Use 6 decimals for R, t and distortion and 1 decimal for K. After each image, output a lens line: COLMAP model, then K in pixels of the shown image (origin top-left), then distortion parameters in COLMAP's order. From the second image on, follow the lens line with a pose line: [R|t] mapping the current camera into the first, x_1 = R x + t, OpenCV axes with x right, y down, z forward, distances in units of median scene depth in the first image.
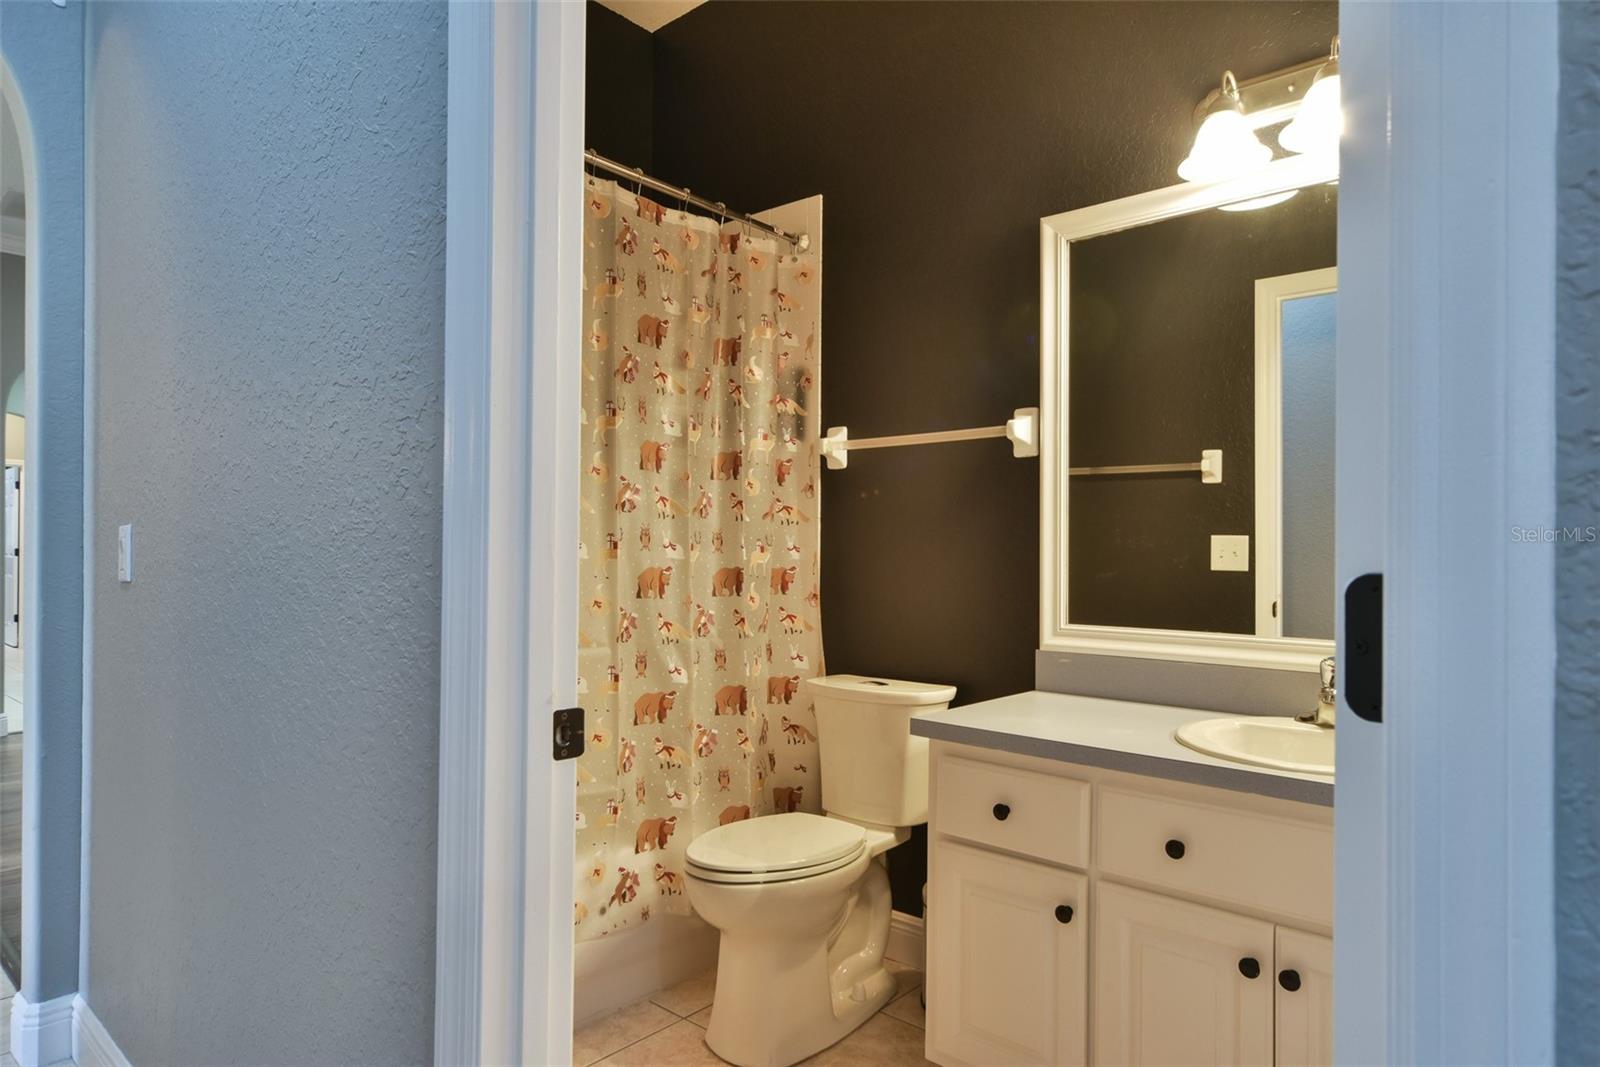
lens RADIAL K [[915.4, 0, 800.3], [0, 915.4, 539.3], [0, 0, 1]] dist [0.041710, 0.000793]
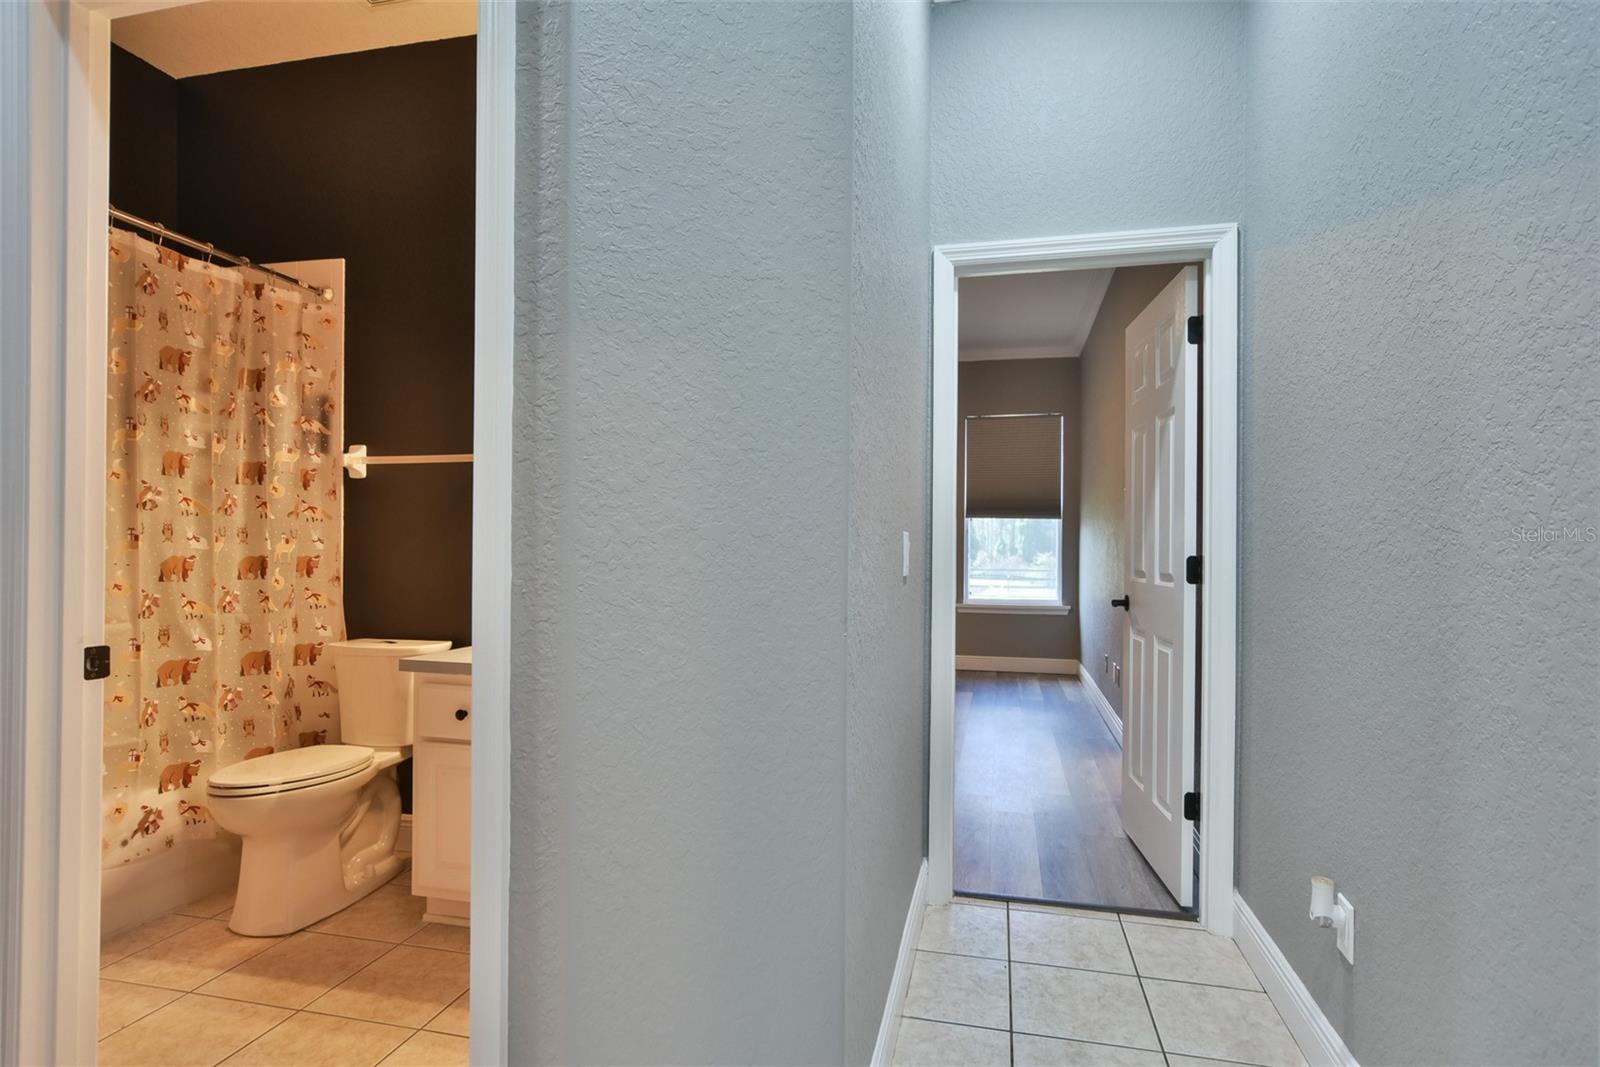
lens RADIAL K [[821.8, 0, 797.5], [0, 821.8, 545.0], [0, 0, 1]] dist [0.014598, -0.000397]
pose [[0.890383, -0.000381, 0.455212, 0.070354], [-0.006712, 0.999880, 0.013964, -0.004661], [-0.455163, -0.015489, 0.890273, -0.339327]]
